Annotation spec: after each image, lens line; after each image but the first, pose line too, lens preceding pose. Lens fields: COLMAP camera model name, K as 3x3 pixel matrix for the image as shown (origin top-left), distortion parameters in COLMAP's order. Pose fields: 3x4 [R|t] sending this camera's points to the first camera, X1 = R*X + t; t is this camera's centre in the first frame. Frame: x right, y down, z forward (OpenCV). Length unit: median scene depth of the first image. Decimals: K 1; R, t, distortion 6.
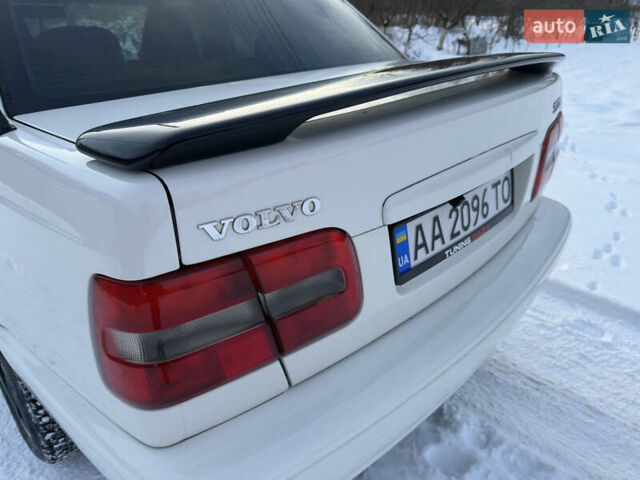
lens RADIAL K [[459.5, 0, 315.8], [0, 459.5, 236.2], [0, 0, 1]] dist [-0.003000, -0.008002]
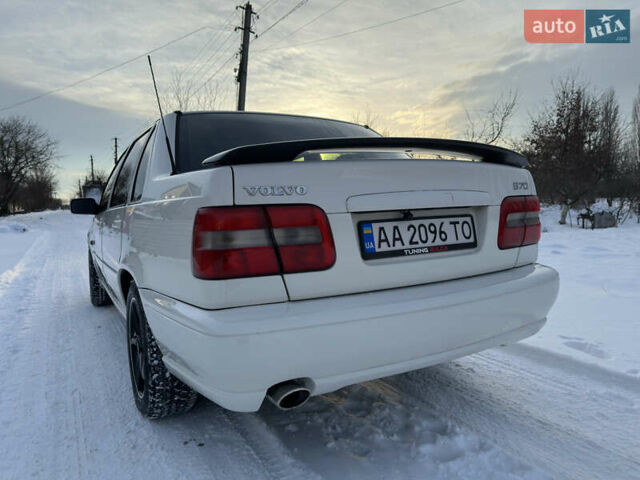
lens RADIAL K [[454.1, 0, 323.4], [0, 454.1, 236.3], [0, 0, 1]] dist [0.058163, -0.082687]
pose [[0.965034, 0.003649, -0.262098, 0.371686], [-0.100295, 0.928954, -0.356351, 0.503792], [0.242177, 0.370178, 0.896838, -0.425163]]
